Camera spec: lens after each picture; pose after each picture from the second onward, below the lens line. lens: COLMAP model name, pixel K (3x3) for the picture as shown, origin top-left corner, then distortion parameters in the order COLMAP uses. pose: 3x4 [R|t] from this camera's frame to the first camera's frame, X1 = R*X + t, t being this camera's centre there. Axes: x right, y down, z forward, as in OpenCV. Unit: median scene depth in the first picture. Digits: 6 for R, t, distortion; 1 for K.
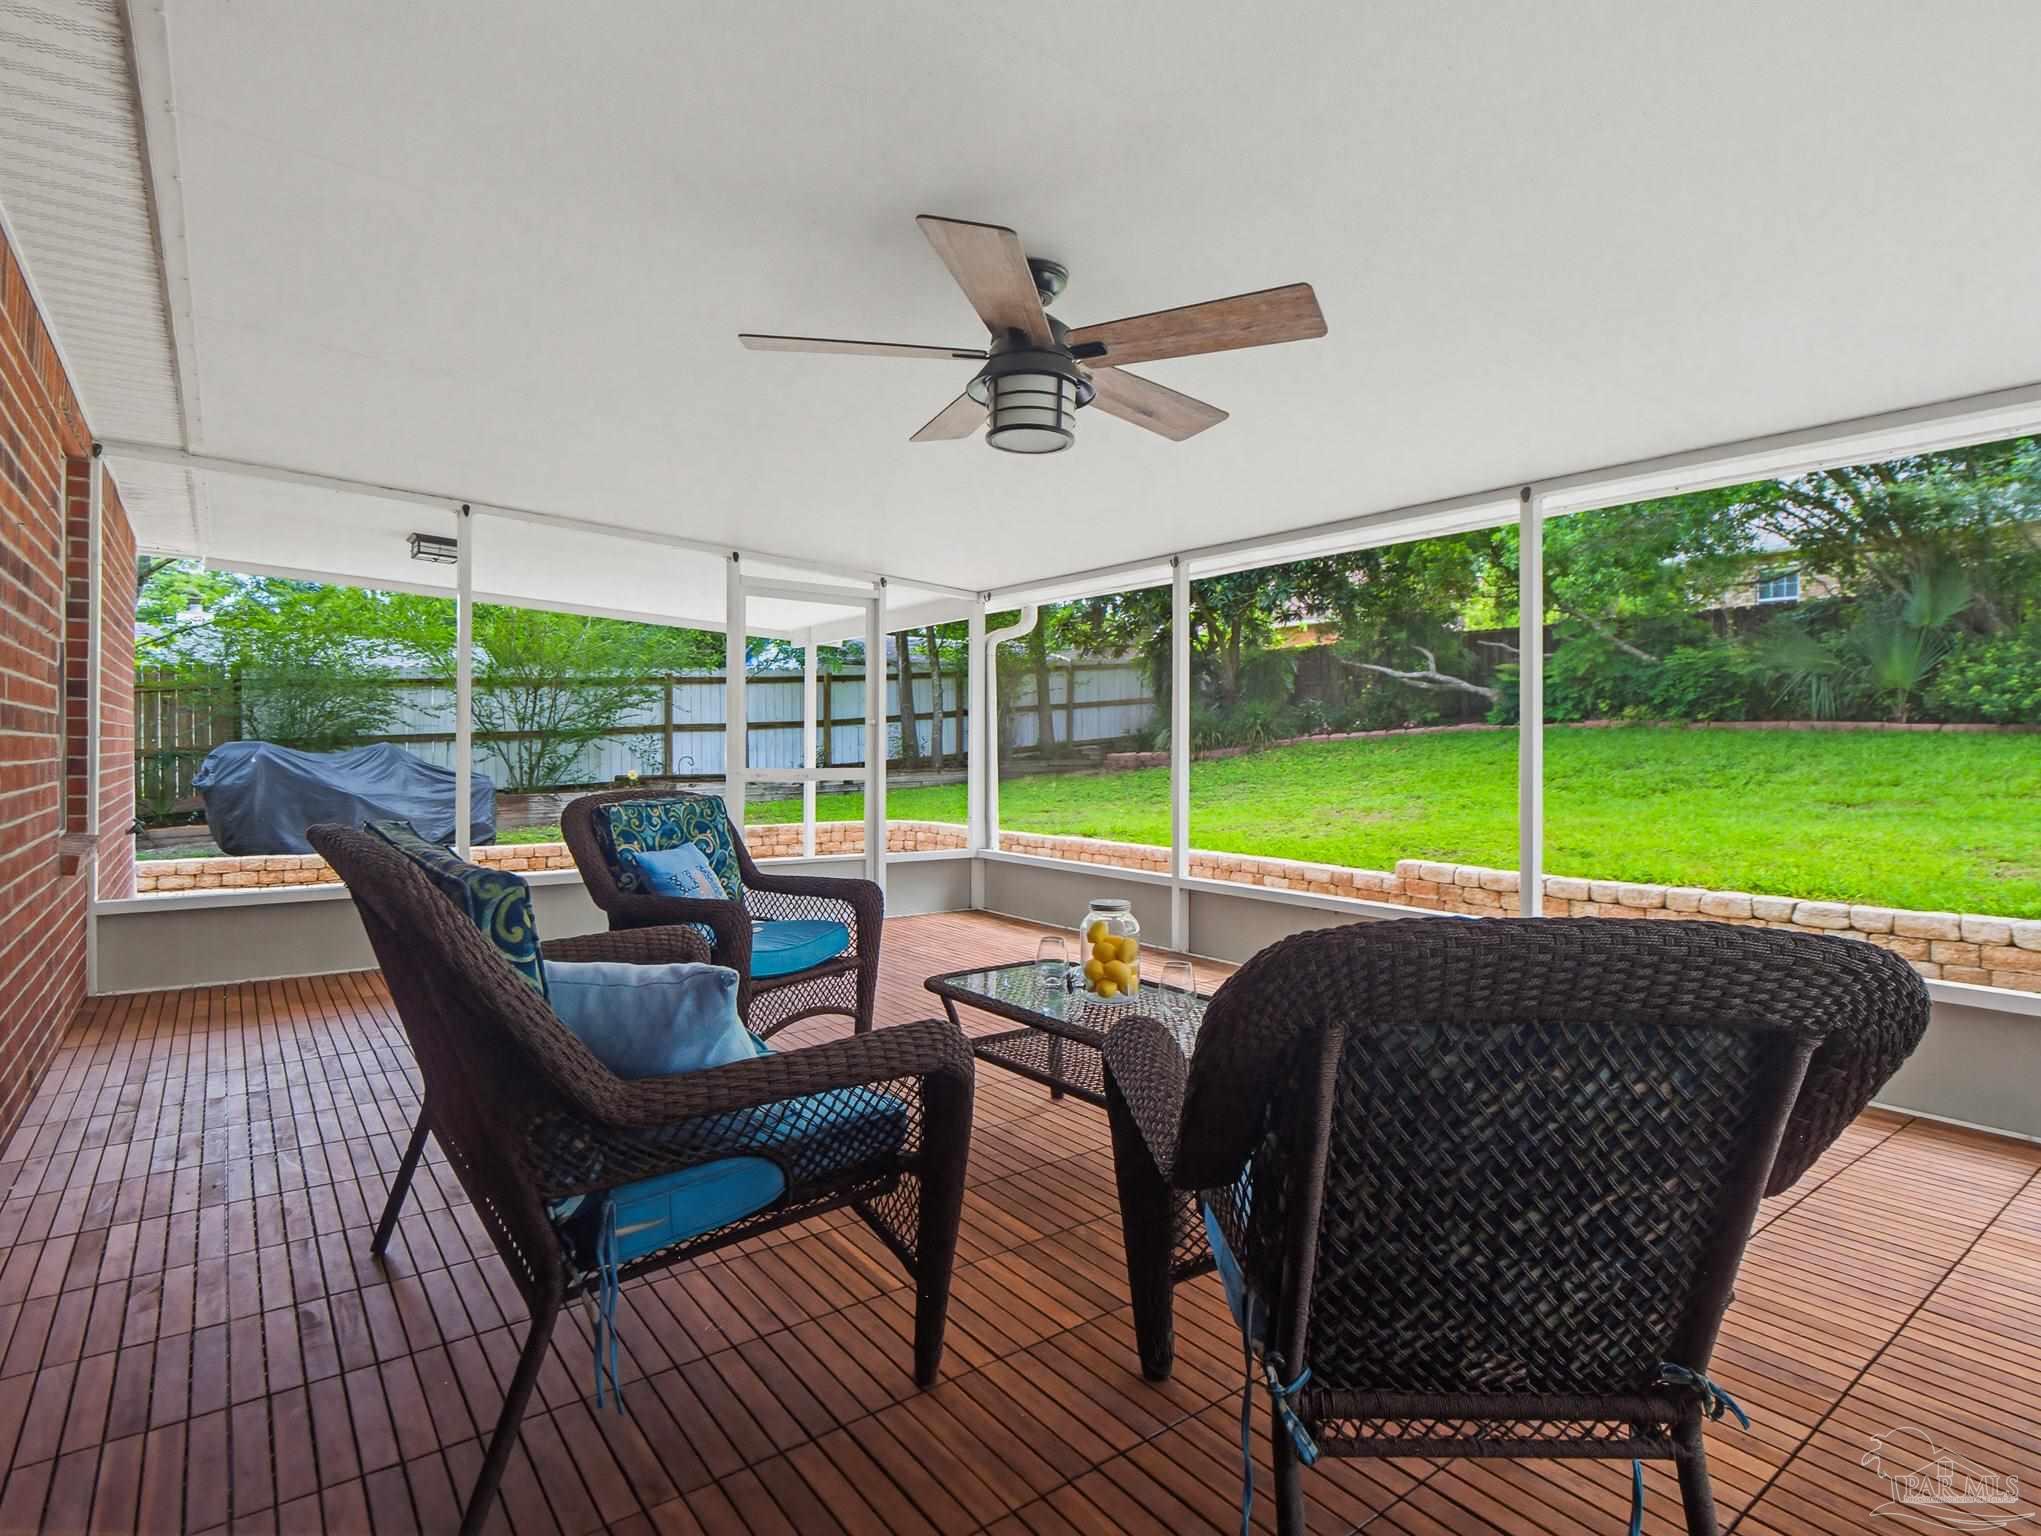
lens RADIAL K [[990.9, 0, 1020.5], [0, 990.9, 768.0], [0, 0, 1]] dist [-0.000037, 0.000017]
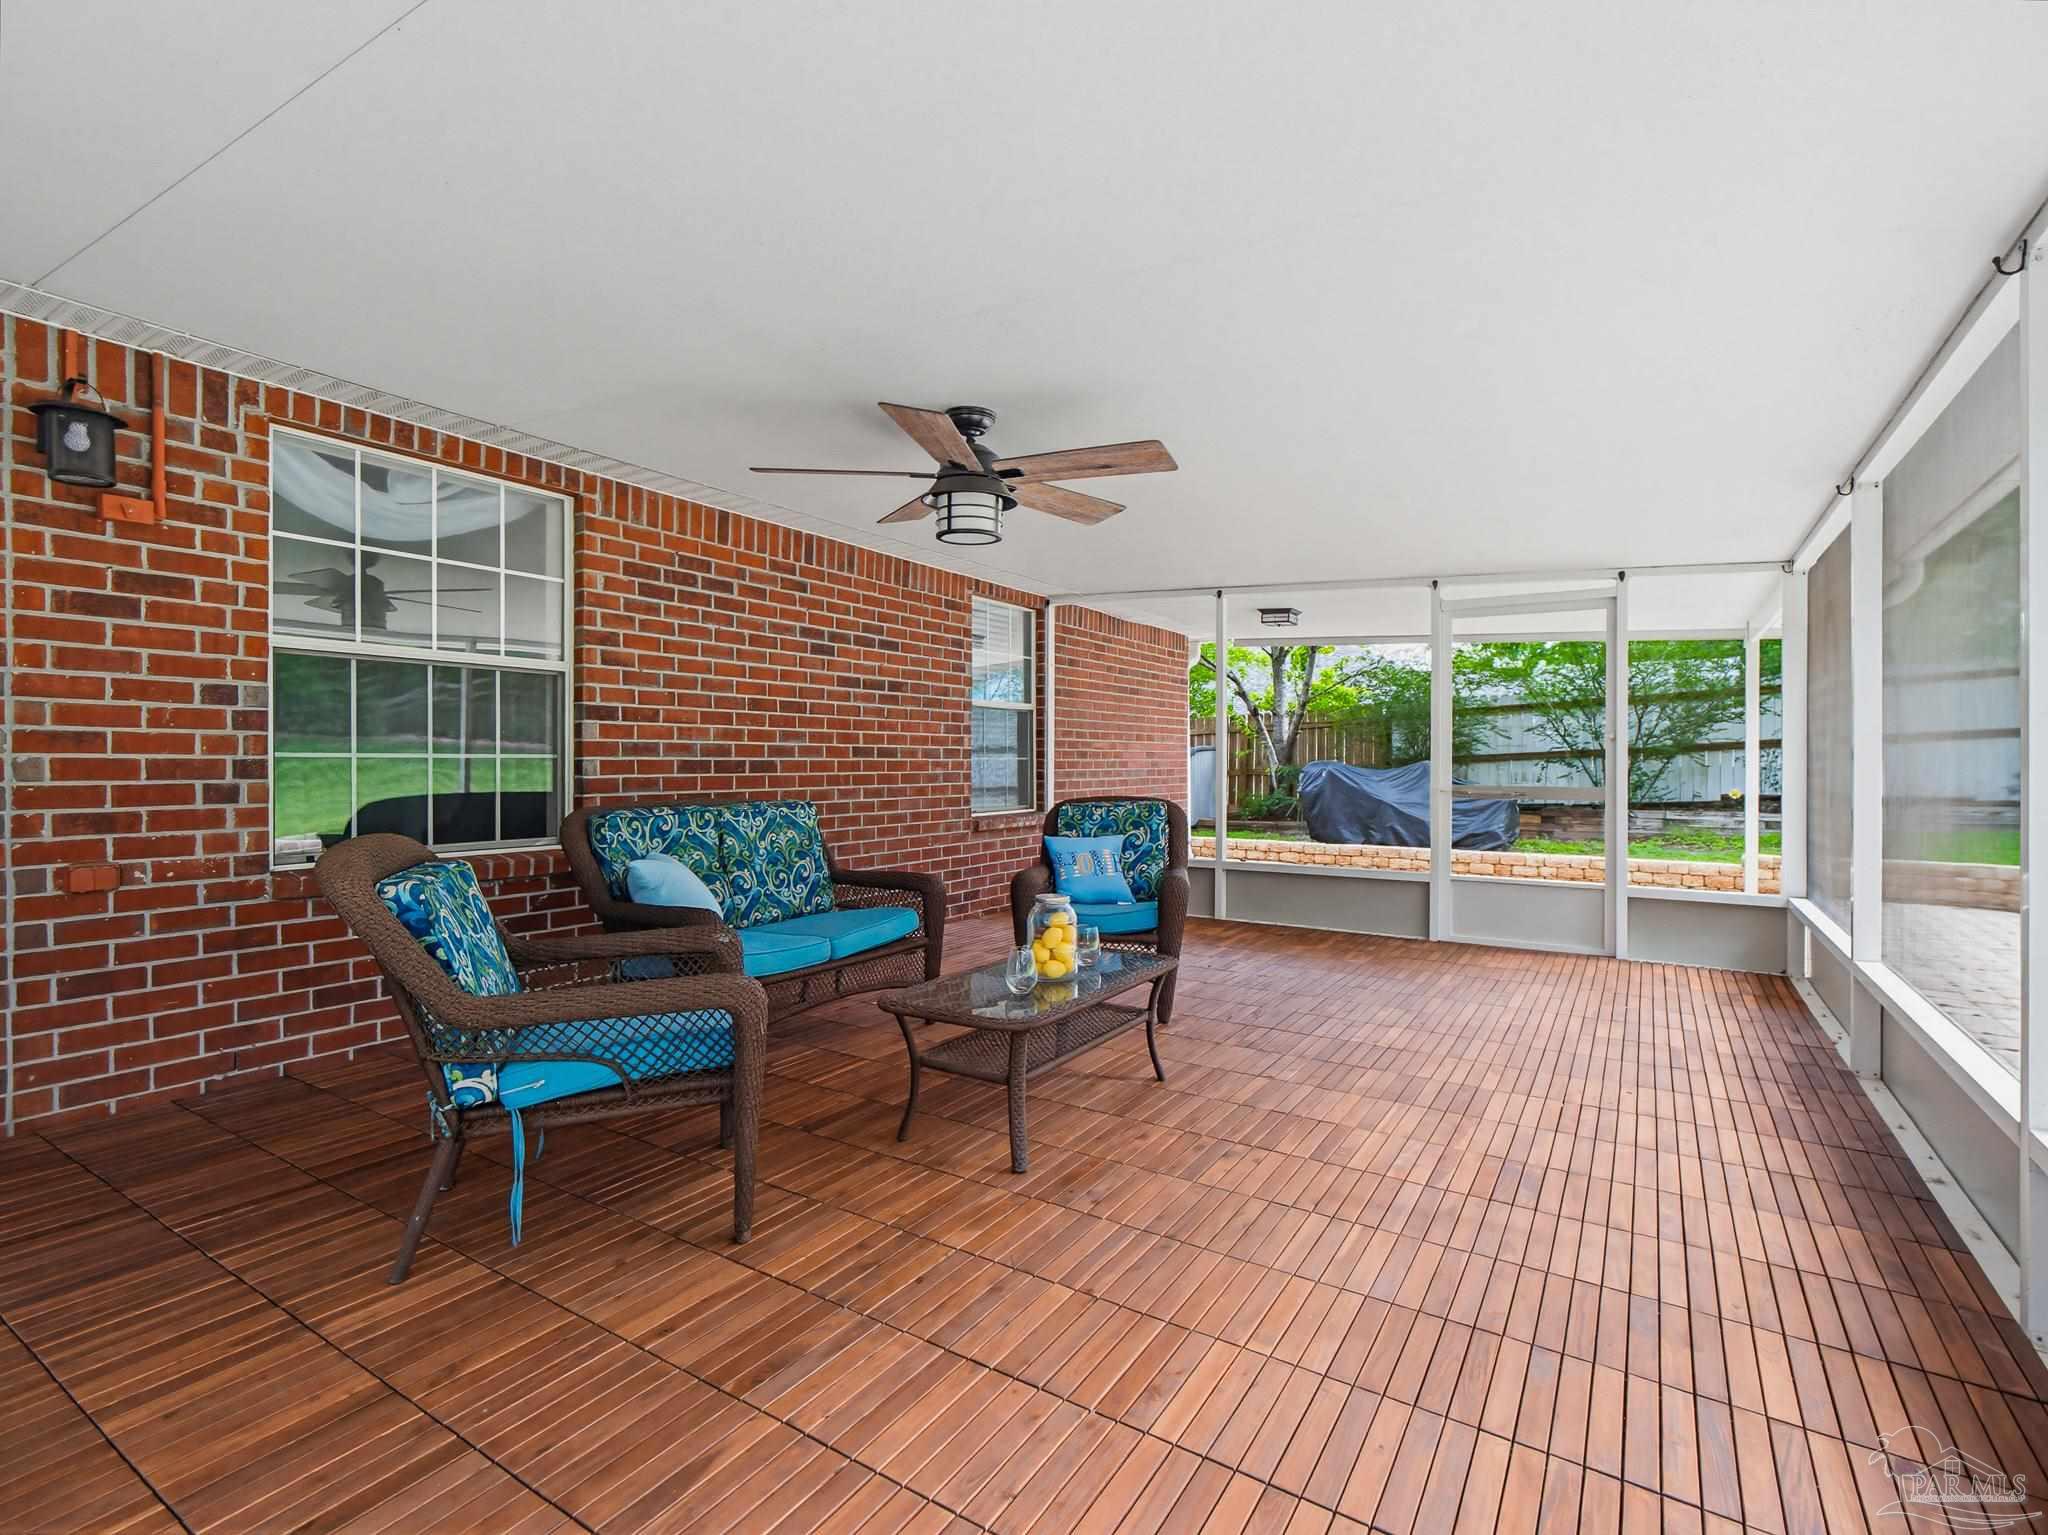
lens RADIAL K [[982.4, 0, 1030.5], [0, 982.4, 765.5], [0, 0, 1]] dist [-0.000941, 0.000073]
pose [[0.320777, 0.006656, -0.947131, 0.376720], [-0.018546, 0.999828, 0.000745, -0.012607], [0.946973, 0.017326, 0.320845, 0.187330]]
